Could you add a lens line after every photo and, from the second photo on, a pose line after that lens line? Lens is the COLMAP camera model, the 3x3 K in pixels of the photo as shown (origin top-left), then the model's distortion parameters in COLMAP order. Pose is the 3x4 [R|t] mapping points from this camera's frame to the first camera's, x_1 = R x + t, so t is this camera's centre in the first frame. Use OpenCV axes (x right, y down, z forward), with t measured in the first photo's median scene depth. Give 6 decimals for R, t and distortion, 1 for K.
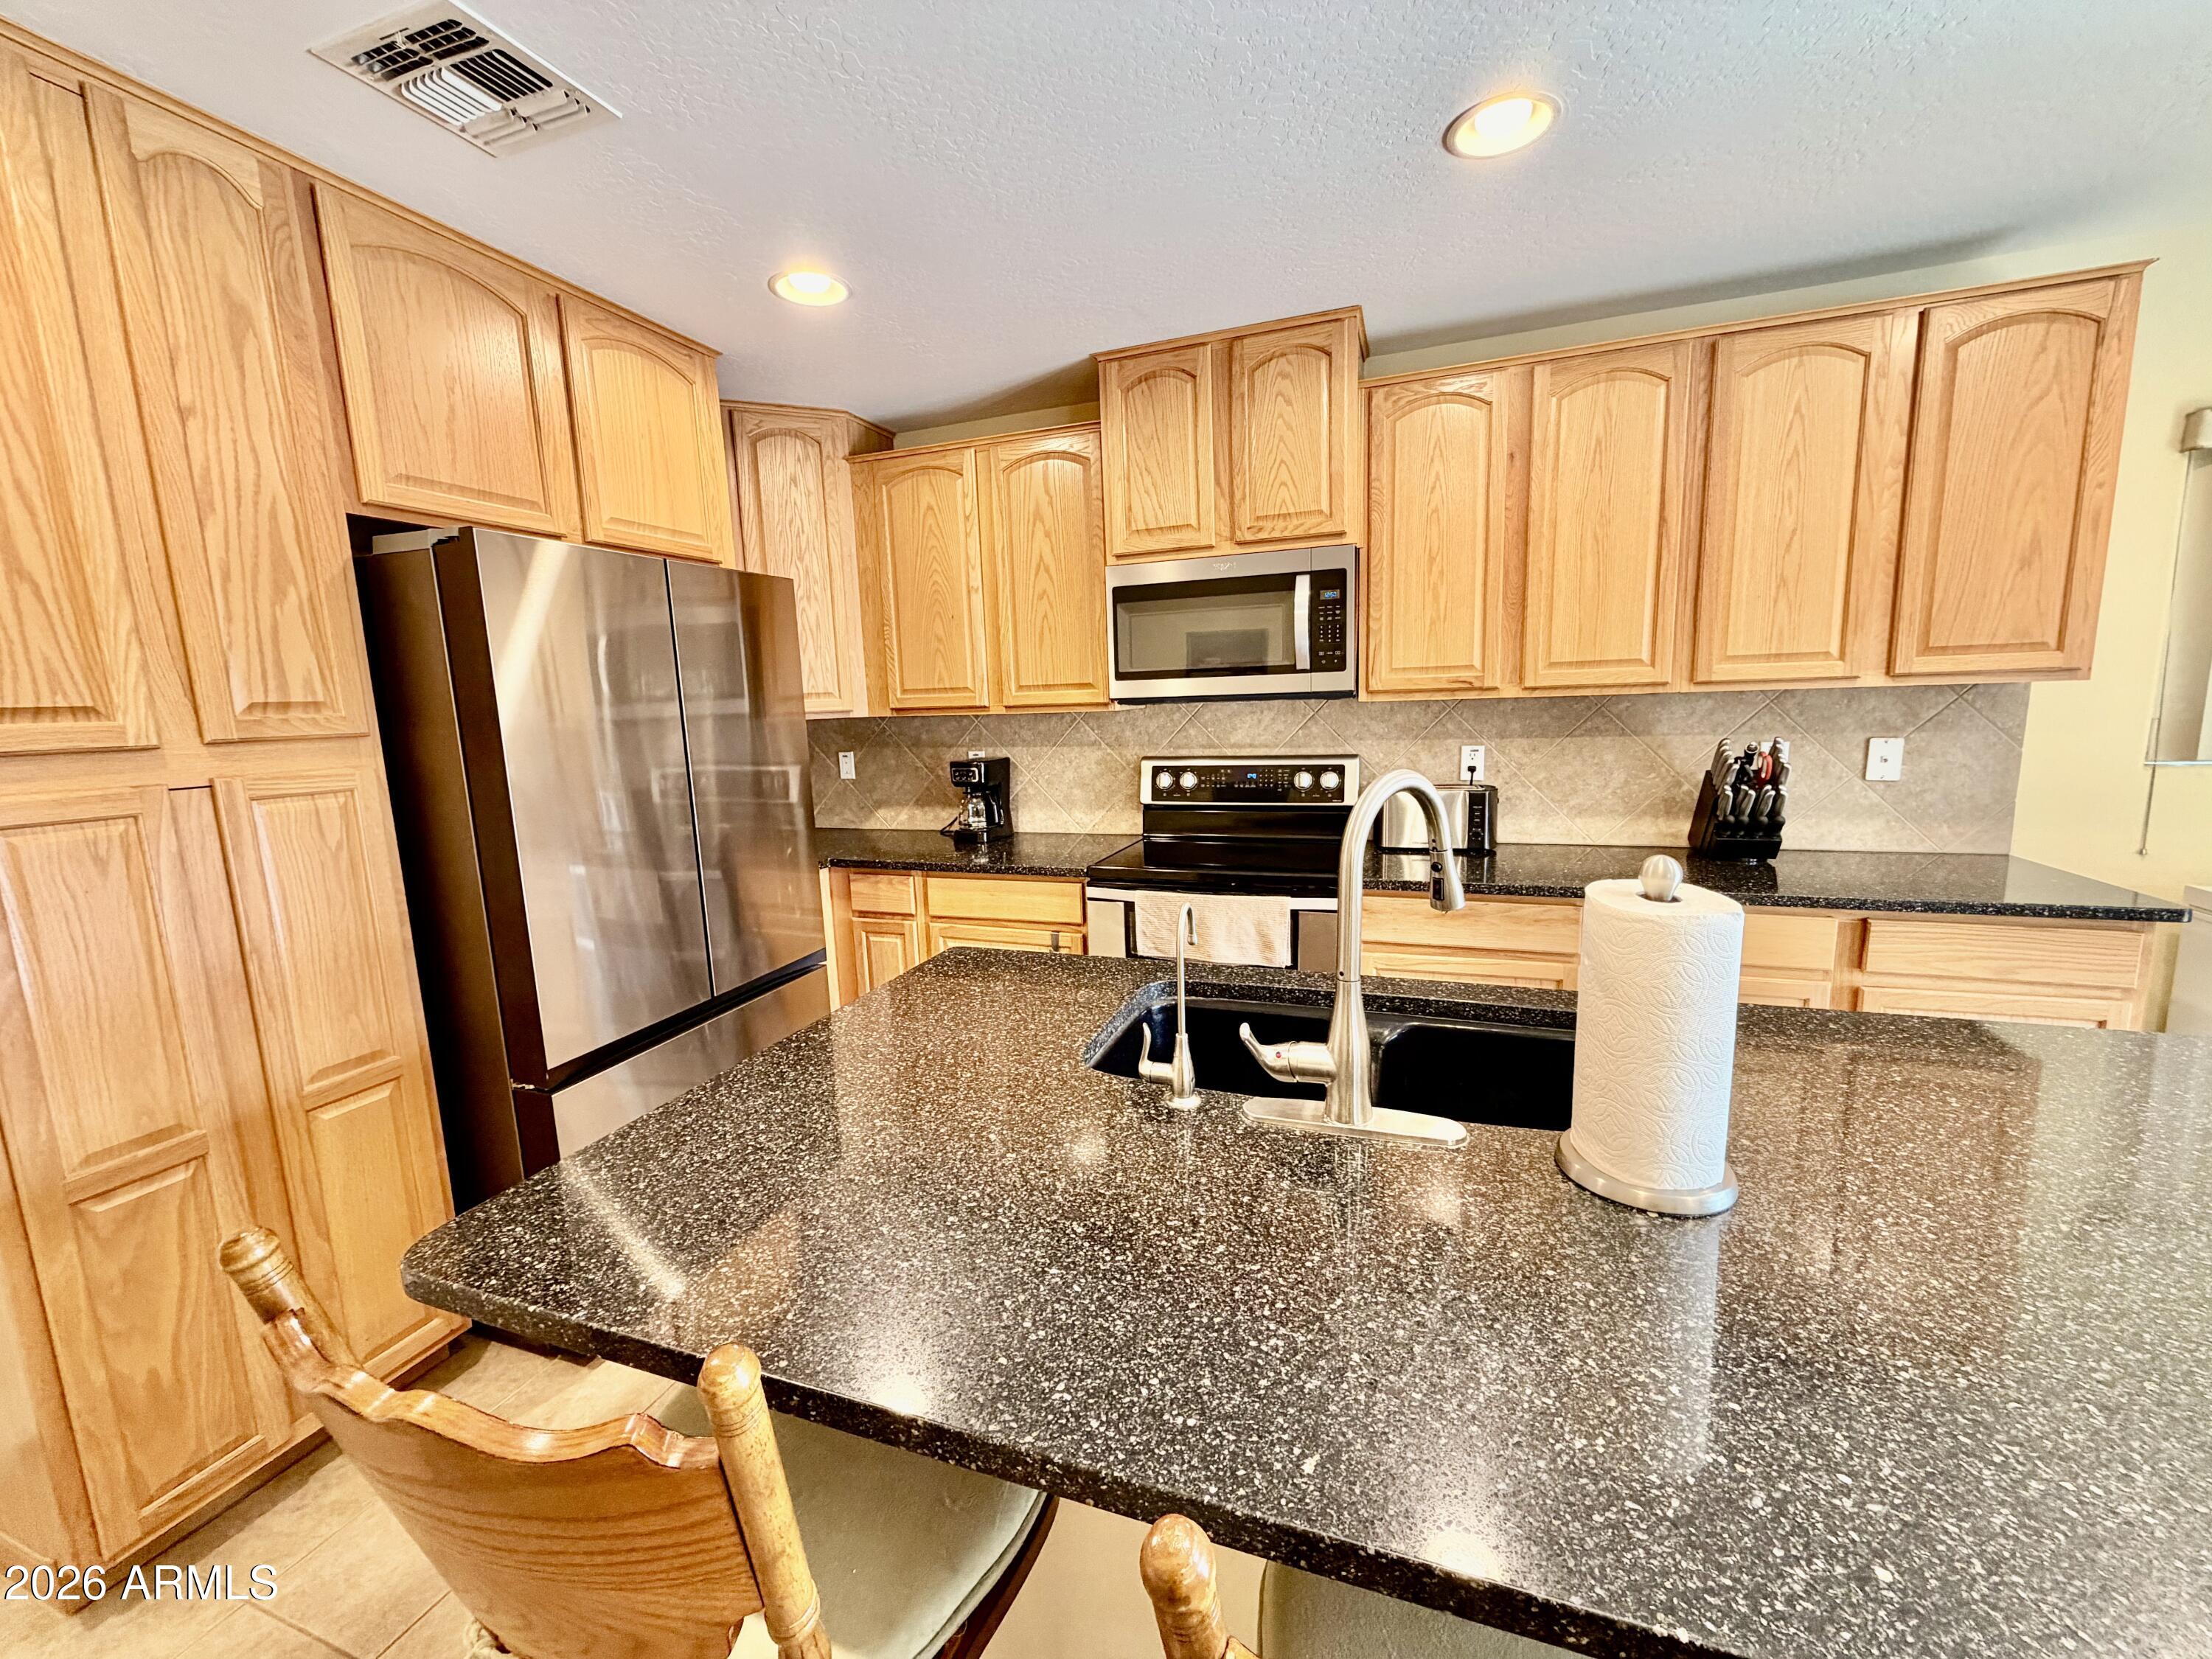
lens RADIAL K [[885.0, 0, 1106.2], [0, 885.0, 827.0], [0, 0, 1]] dist [-0.001287, 0.000453]
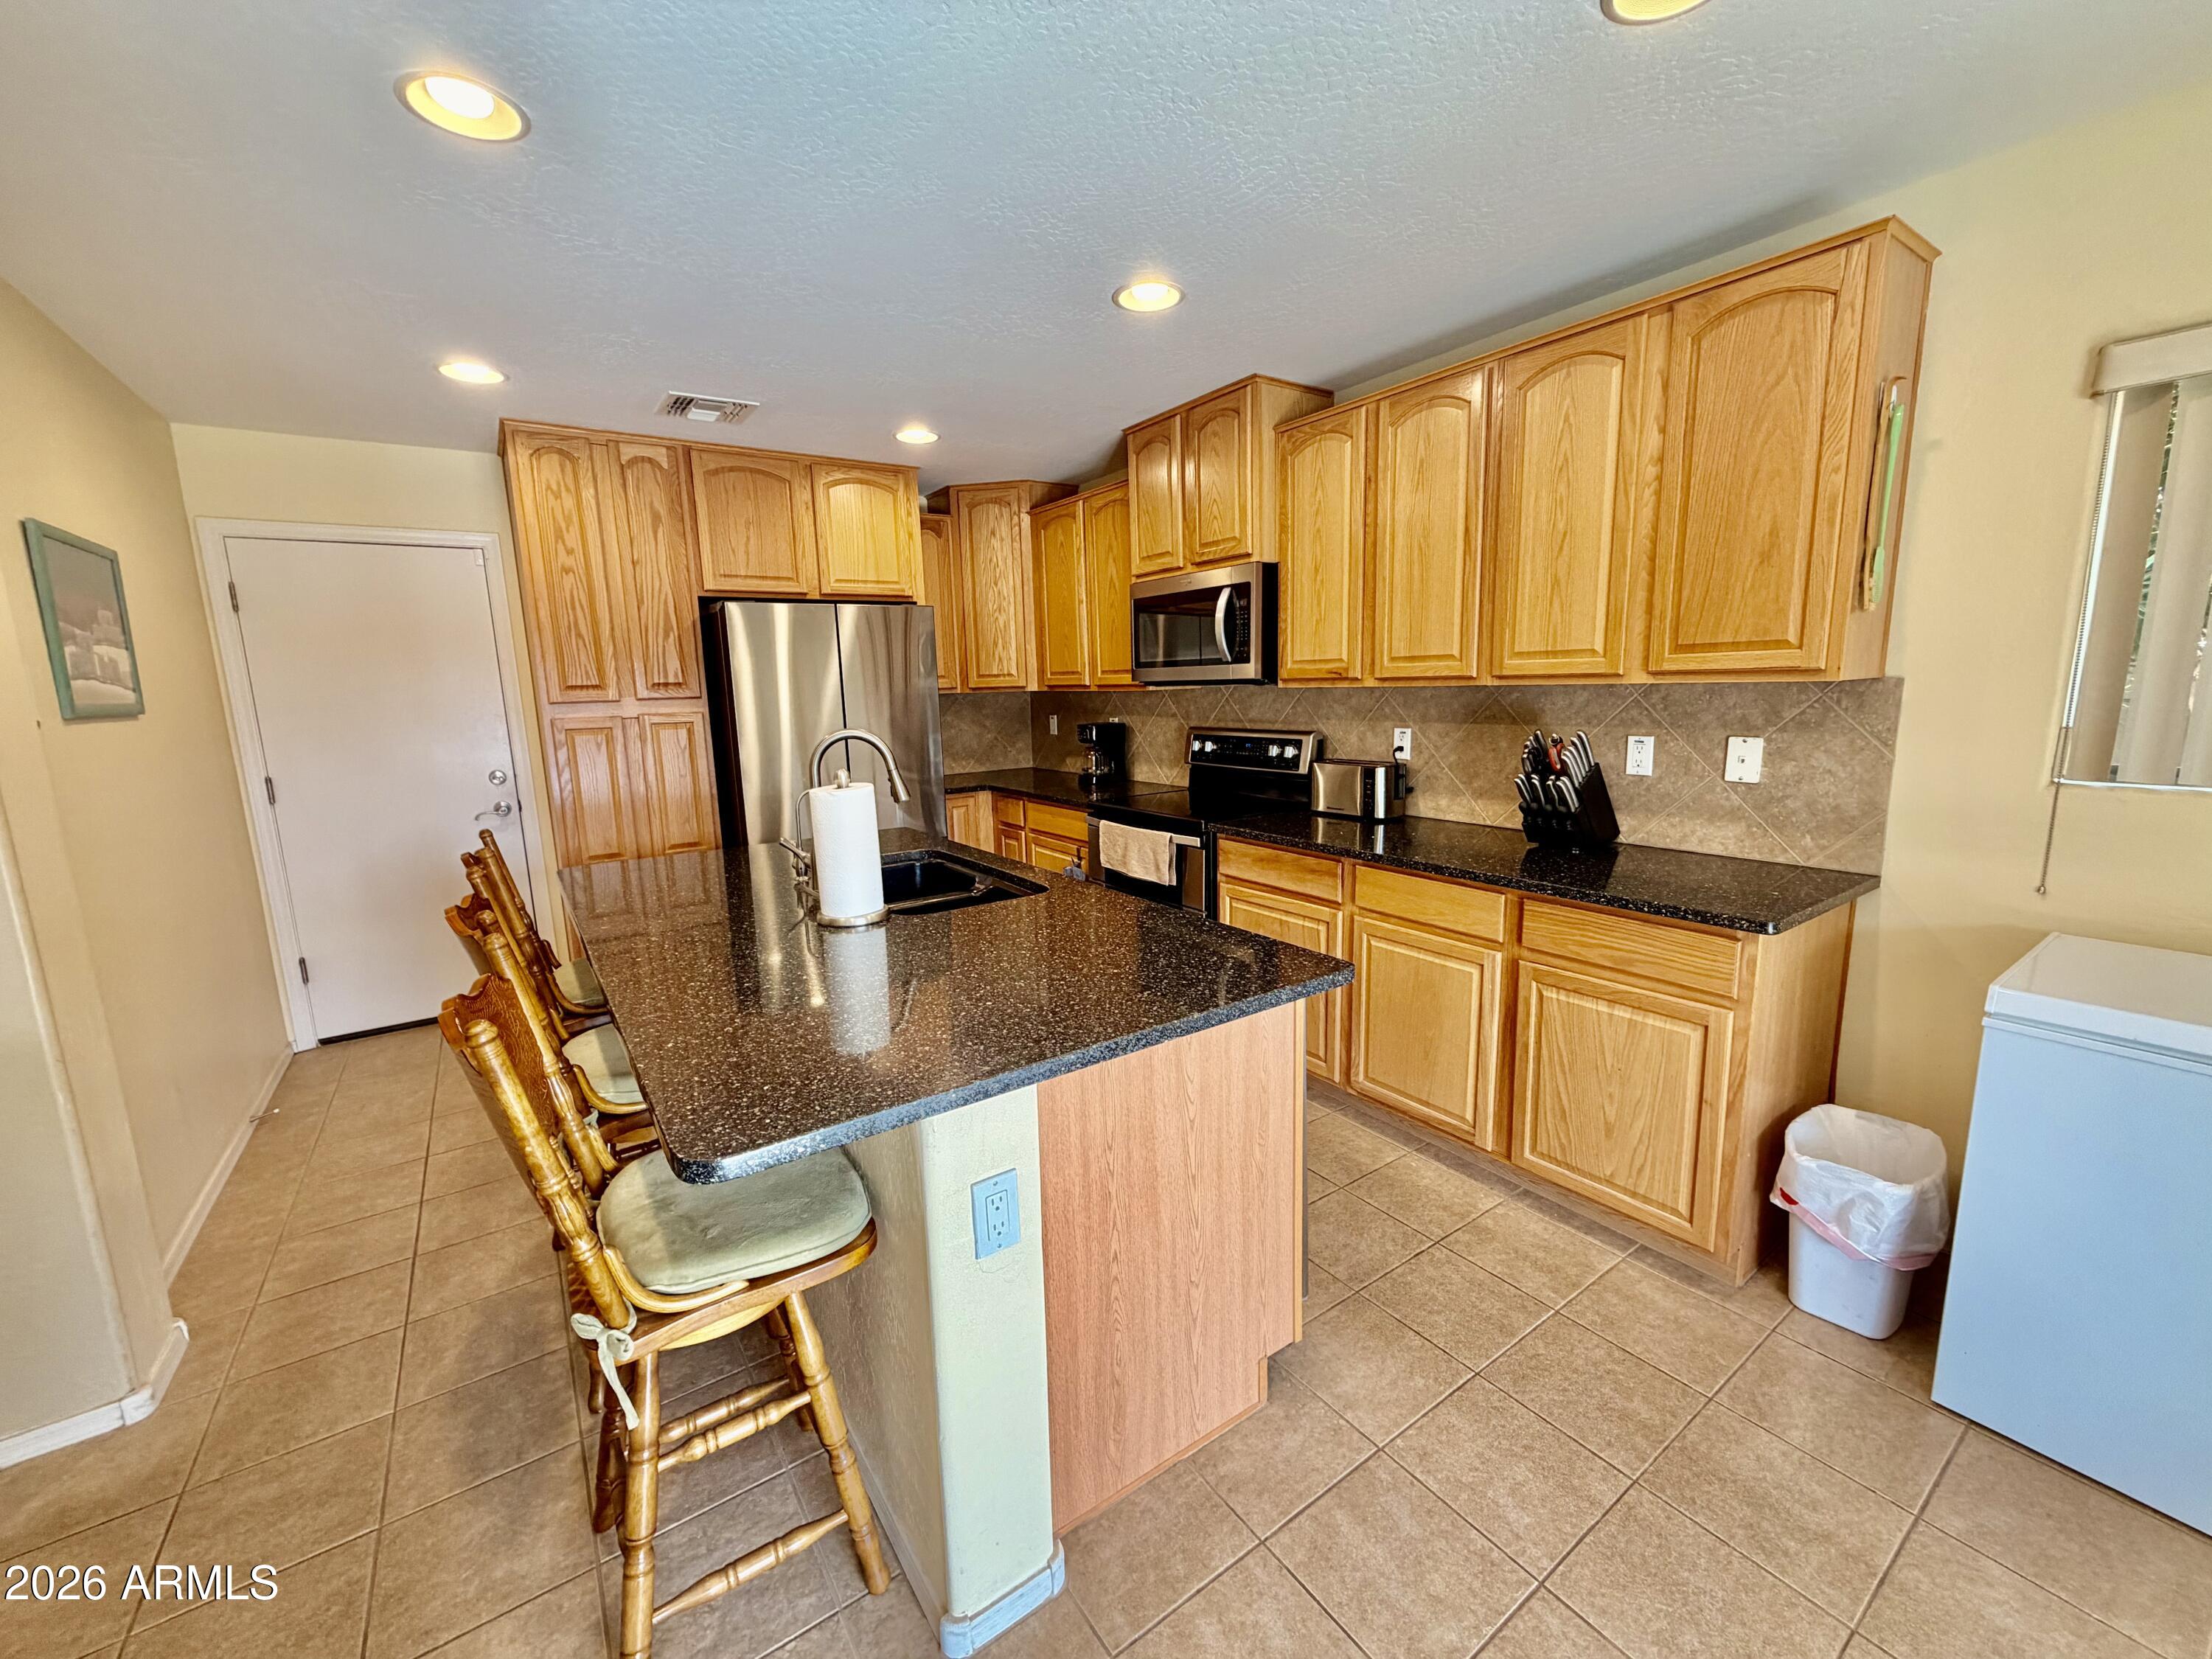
lens RADIAL K [[885.0, 0, 1106.2], [0, 885.0, 827.0], [0, 0, 1]] dist [-0.001287, 0.000453]
pose [[0.817976, 0.106499, -0.565307, 0.867919], [-0.084992, 0.994302, 0.064338, -0.008565], [0.568938, -0.004580, 0.822367, -0.158582]]
